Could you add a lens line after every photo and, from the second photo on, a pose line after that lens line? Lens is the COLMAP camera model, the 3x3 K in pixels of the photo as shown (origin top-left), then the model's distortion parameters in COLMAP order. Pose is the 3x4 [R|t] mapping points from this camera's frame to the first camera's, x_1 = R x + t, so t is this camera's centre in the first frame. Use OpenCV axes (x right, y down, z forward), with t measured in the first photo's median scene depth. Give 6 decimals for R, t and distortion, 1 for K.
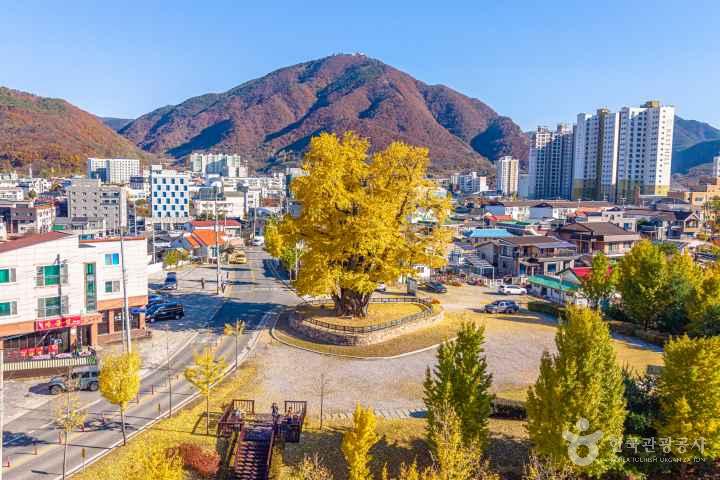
lens RADIAL K [[639.3, 0, 360.0], [0, 639.3, 240.0], [0, 0, 1]] dist [0.023426, -0.052640]
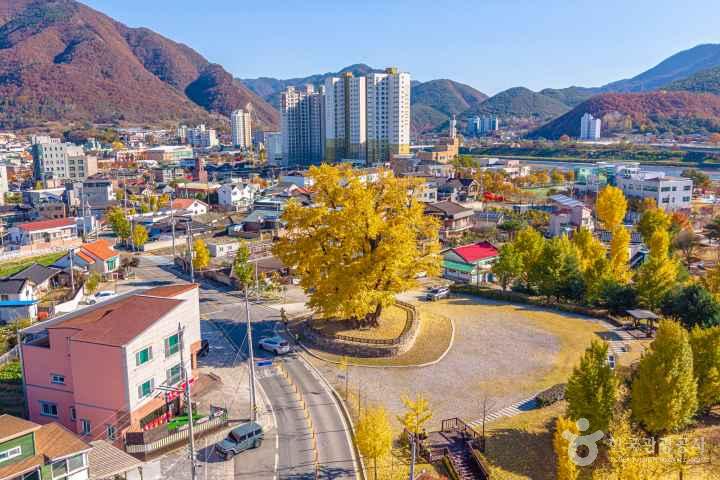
lens RADIAL K [[634.4, 0, 360.0], [0, 634.4, 240.0], [0, 0, 1]] dist [0.094361, -0.200068]
pose [[0.901799, -0.097111, 0.421103, -0.123090], [0.062145, 0.993438, 0.096014, -0.036517], [-0.427663, -0.060416, 0.901917, -0.002900]]
